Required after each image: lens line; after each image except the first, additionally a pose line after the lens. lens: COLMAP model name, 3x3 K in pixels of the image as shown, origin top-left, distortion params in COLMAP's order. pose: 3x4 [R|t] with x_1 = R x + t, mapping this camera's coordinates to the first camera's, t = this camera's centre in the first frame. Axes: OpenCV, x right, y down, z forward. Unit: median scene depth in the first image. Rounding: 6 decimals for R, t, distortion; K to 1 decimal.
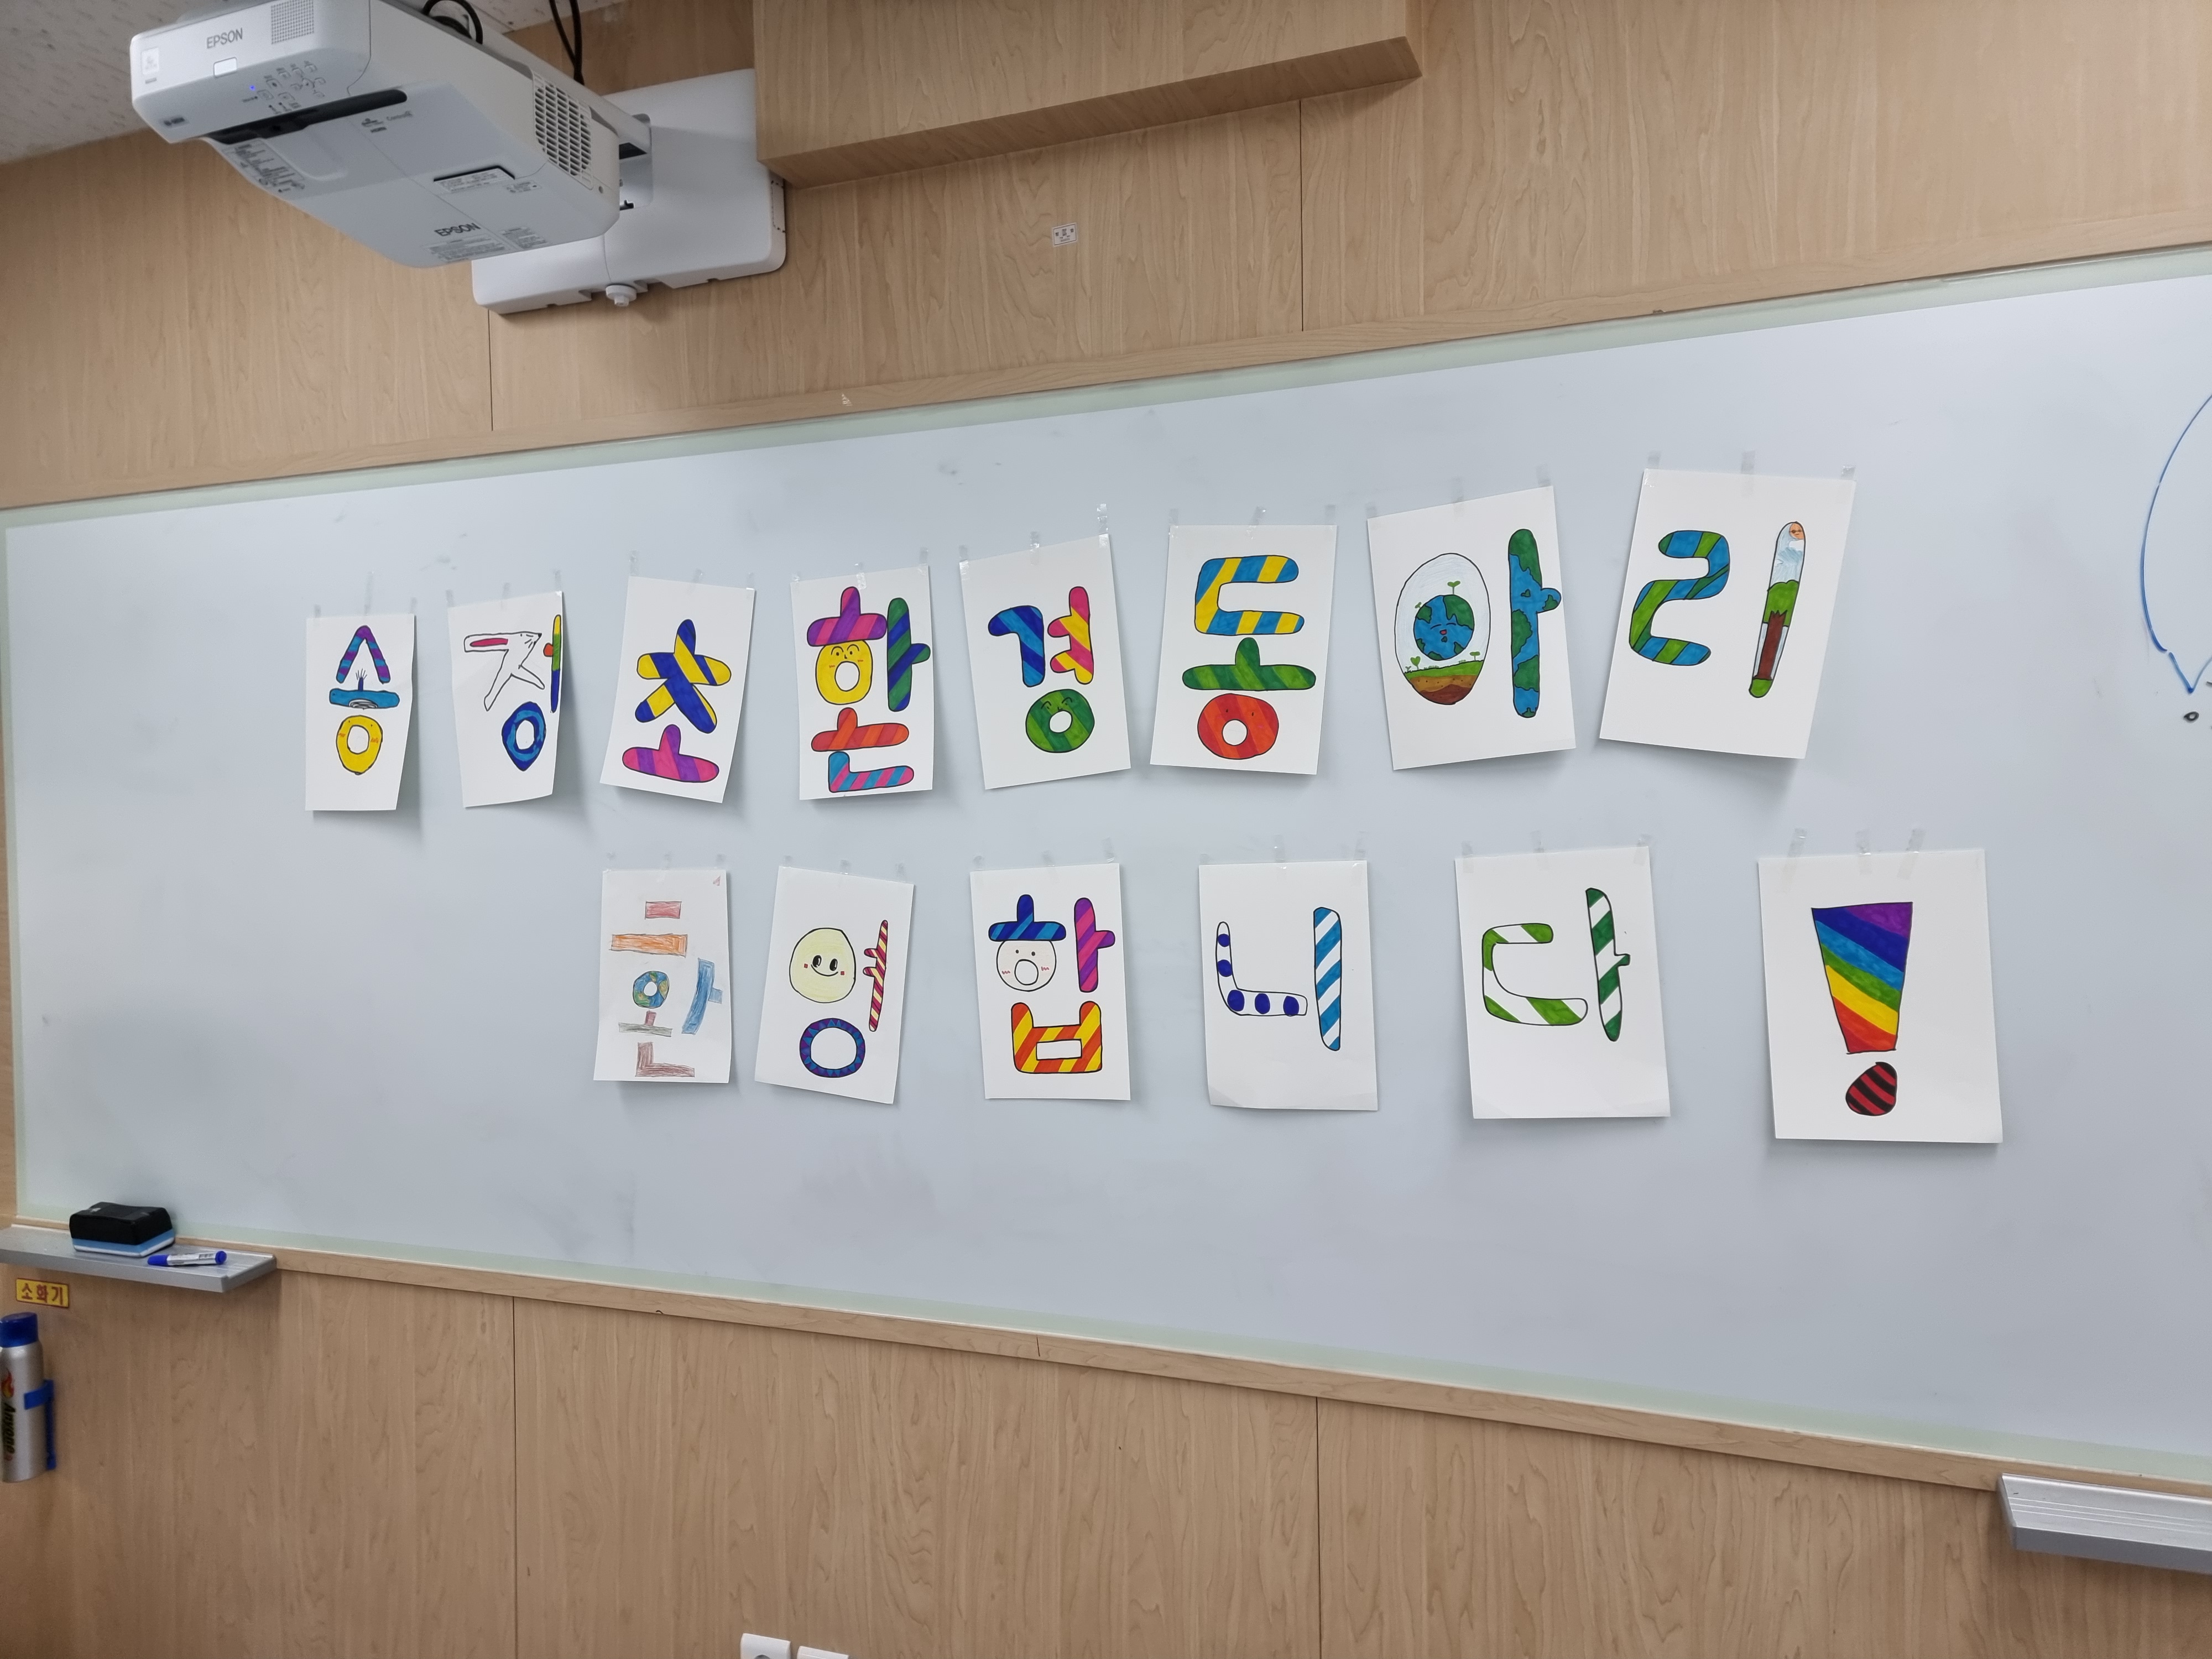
lens RADIAL K [[1527.1, 0, 1130.0], [0, 1527.1, 819.5], [0, 0, 1]] dist [0.080866, -0.064976]
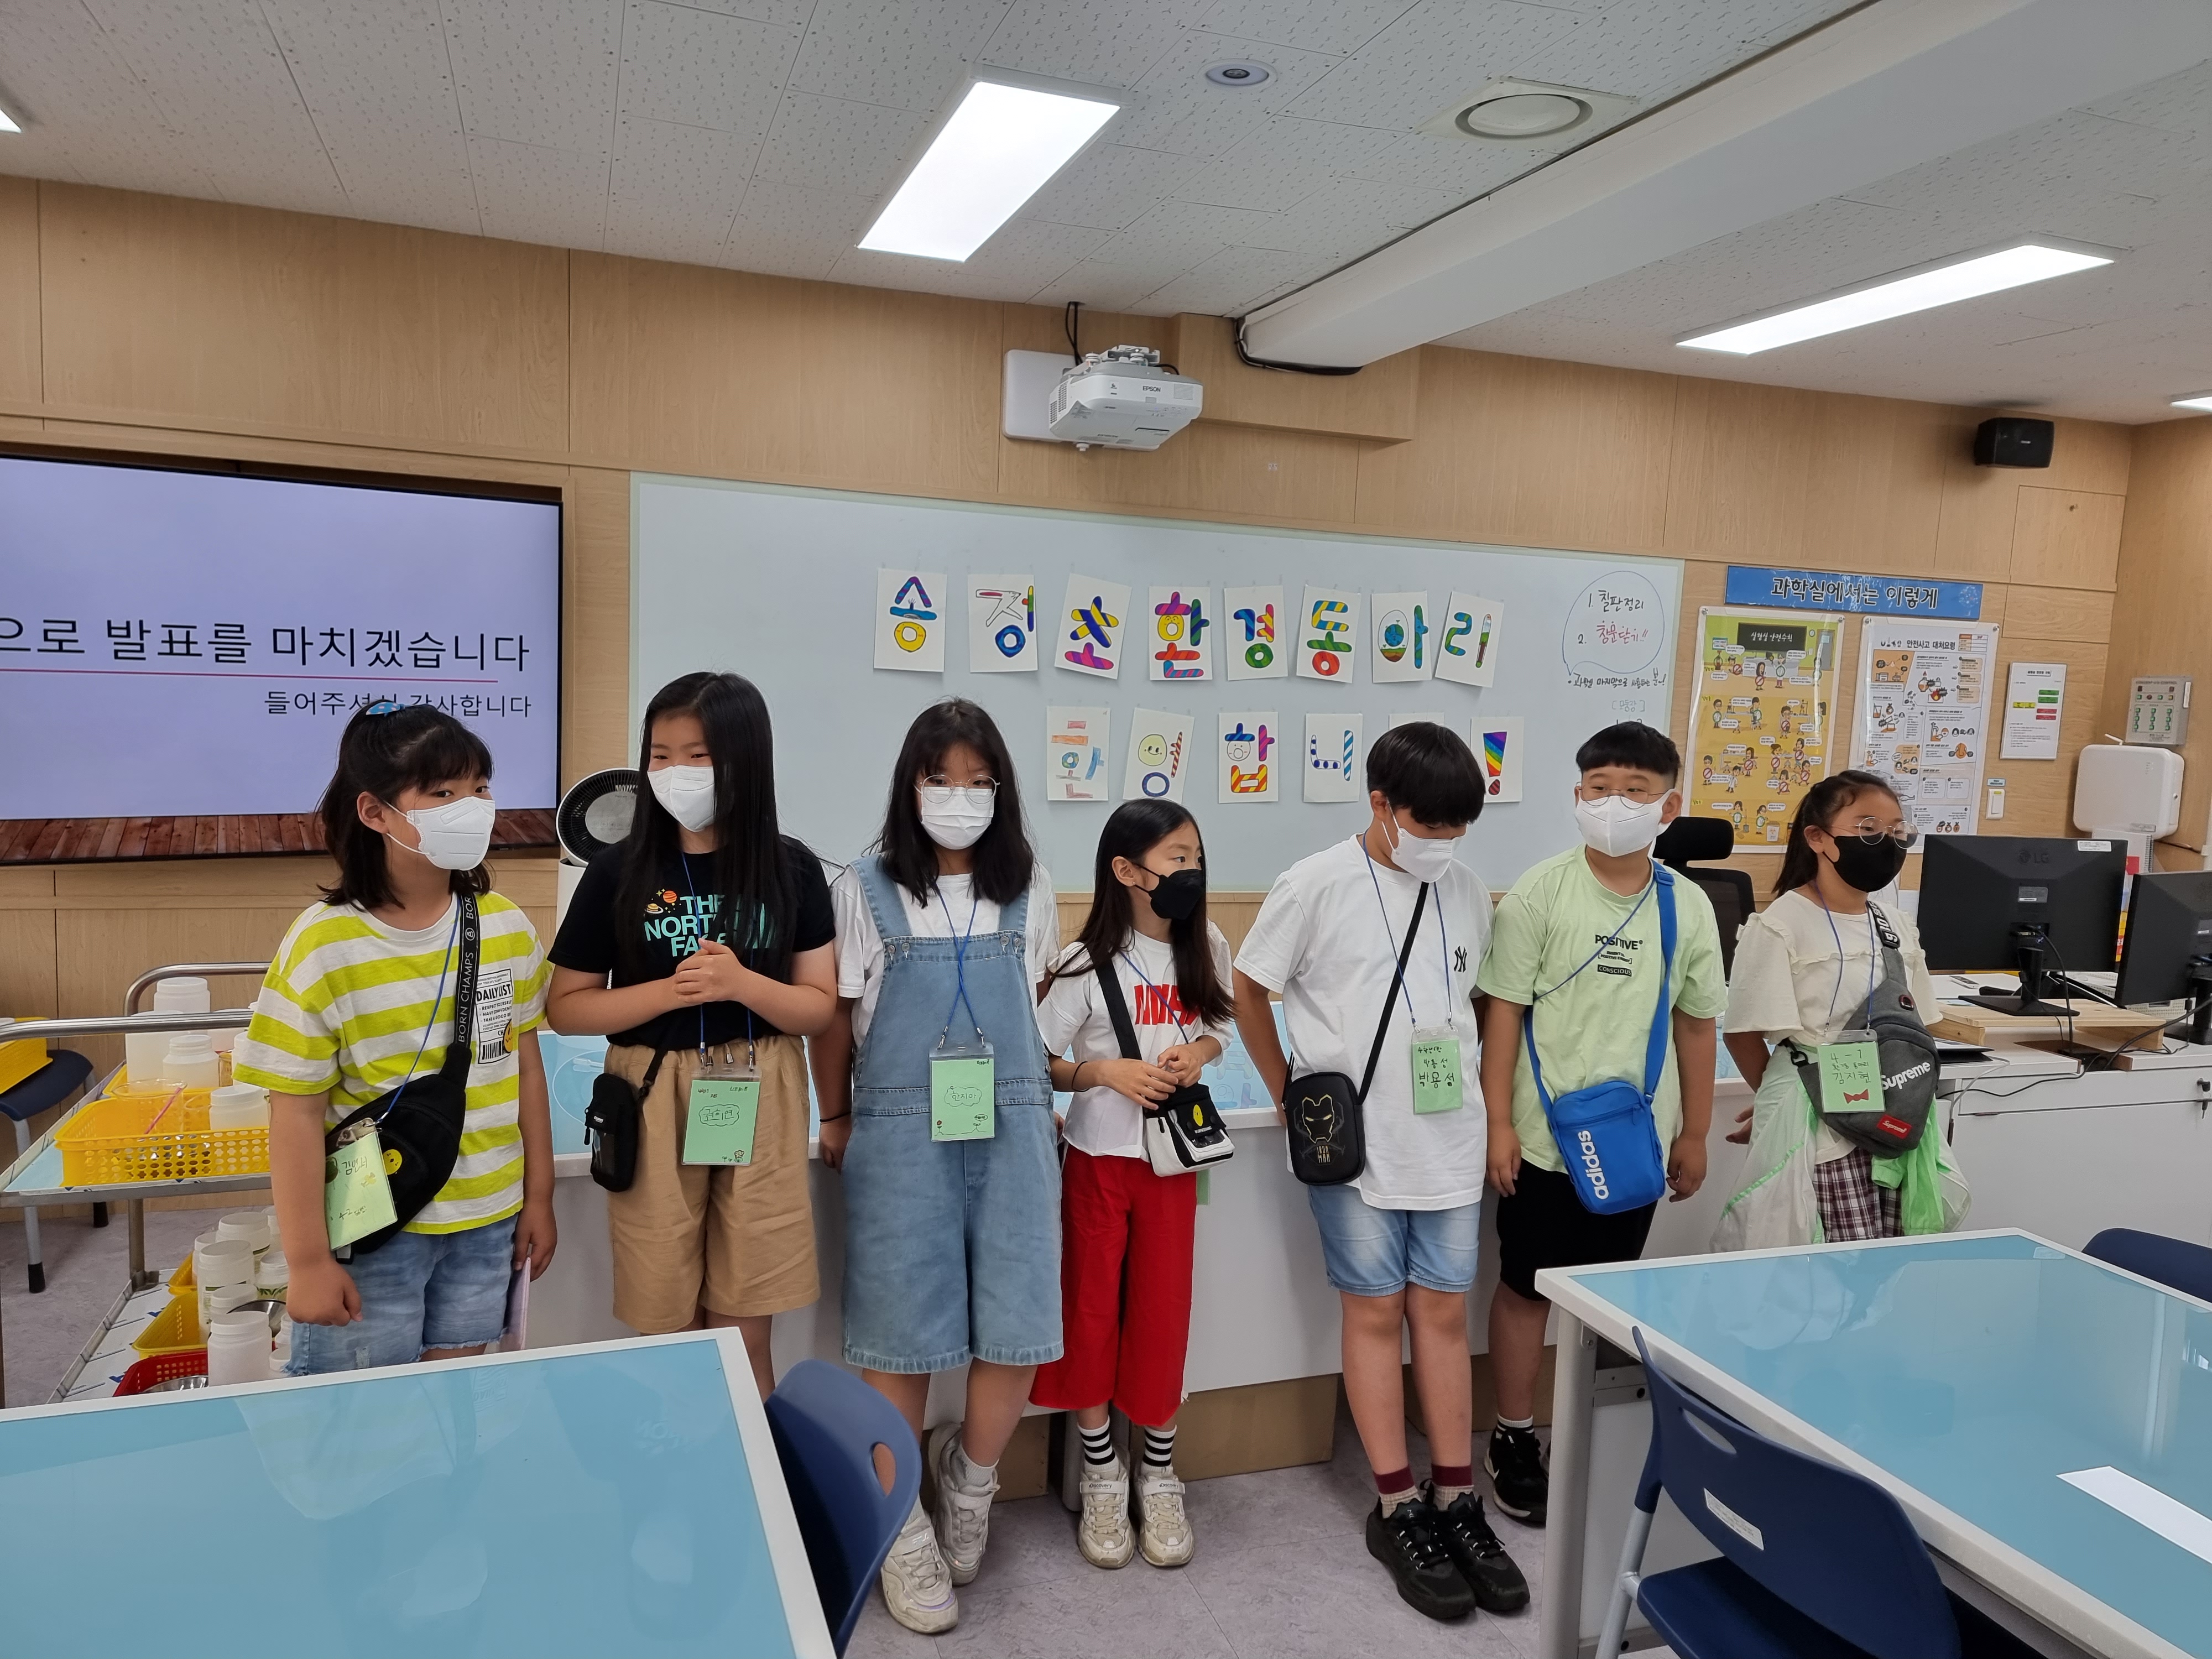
lens RADIAL K [[1527.1, 0, 1117.7], [0, 1527.1, 833.8], [0, 0, 1]] dist [0.080866, -0.064976]
pose [[0.764316, -0.011426, 0.644741, -1.888769], [-0.047552, 0.996122, 0.074024, 0.054835], [-0.643087, -0.087237, 0.760808, -0.833602]]
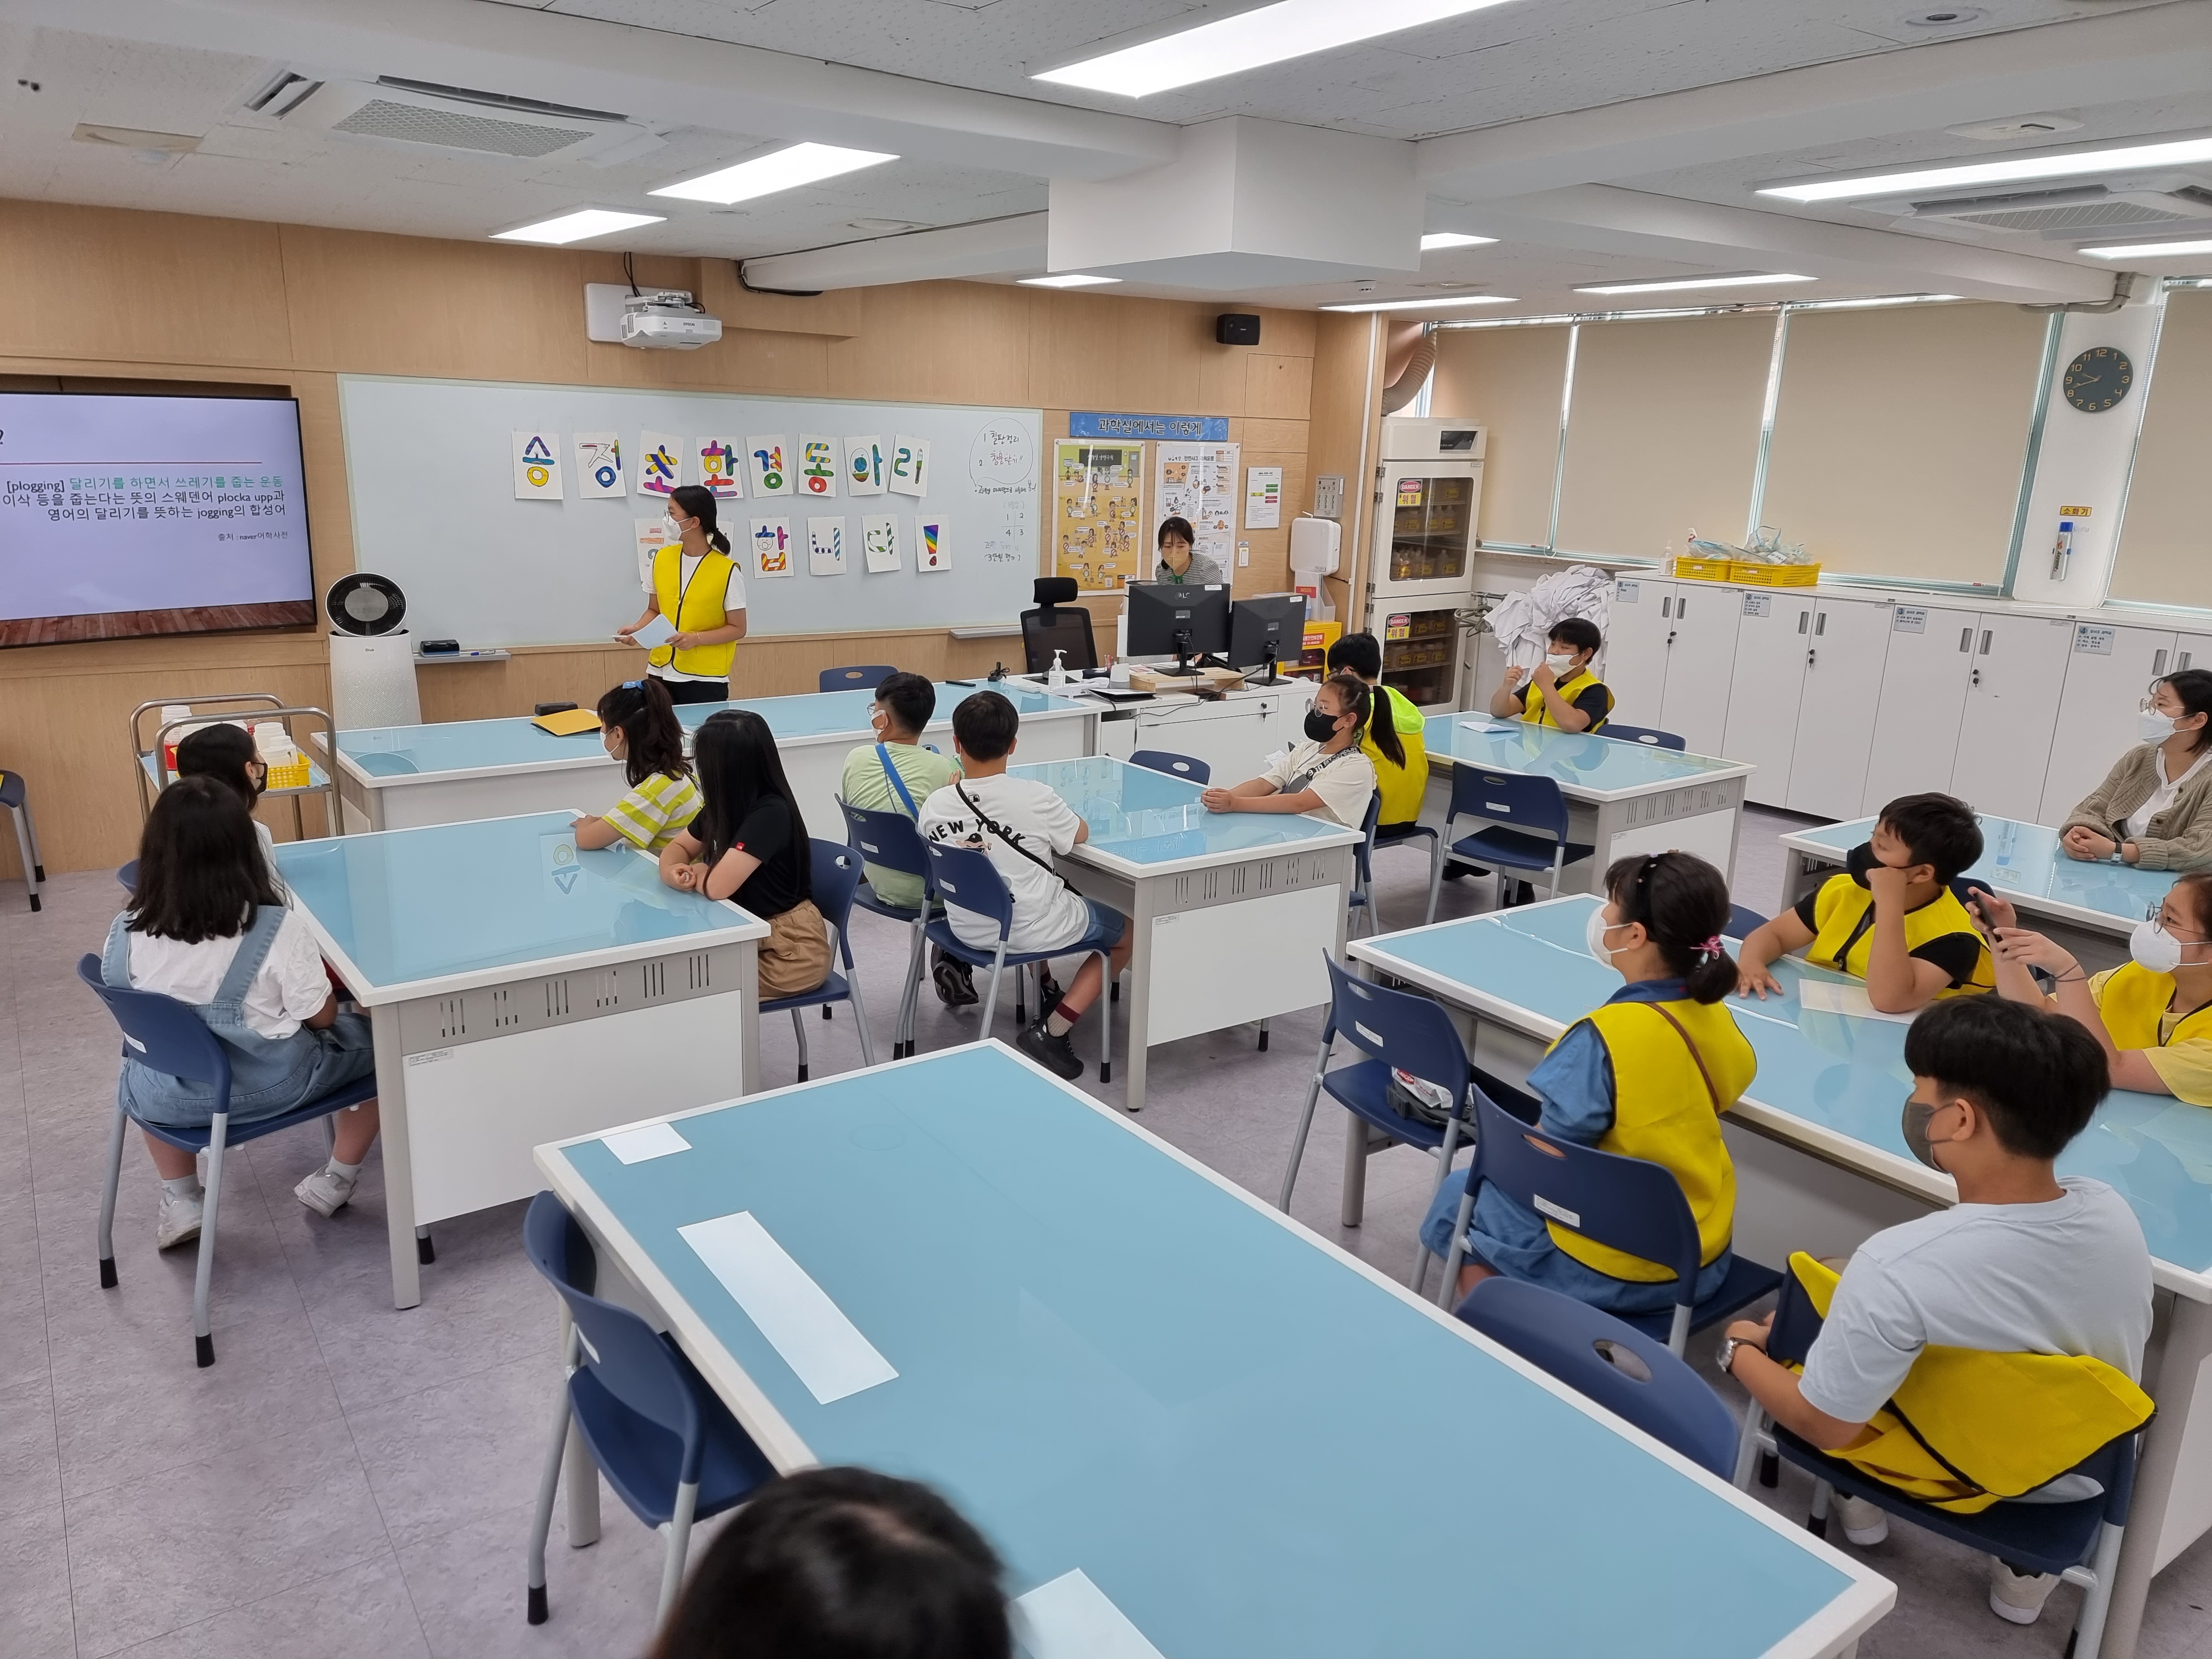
lens RADIAL K [[1527.1, 0, 1107.7], [0, 1527.1, 832.9], [0, 0, 1]] dist [0.080866, -0.064976]
pose [[0.550557, -0.174629, 0.816328, -3.003539], [-0.025696, 0.973867, 0.225661, -0.098002], [-0.834402, -0.145216, 0.531682, -2.001092]]
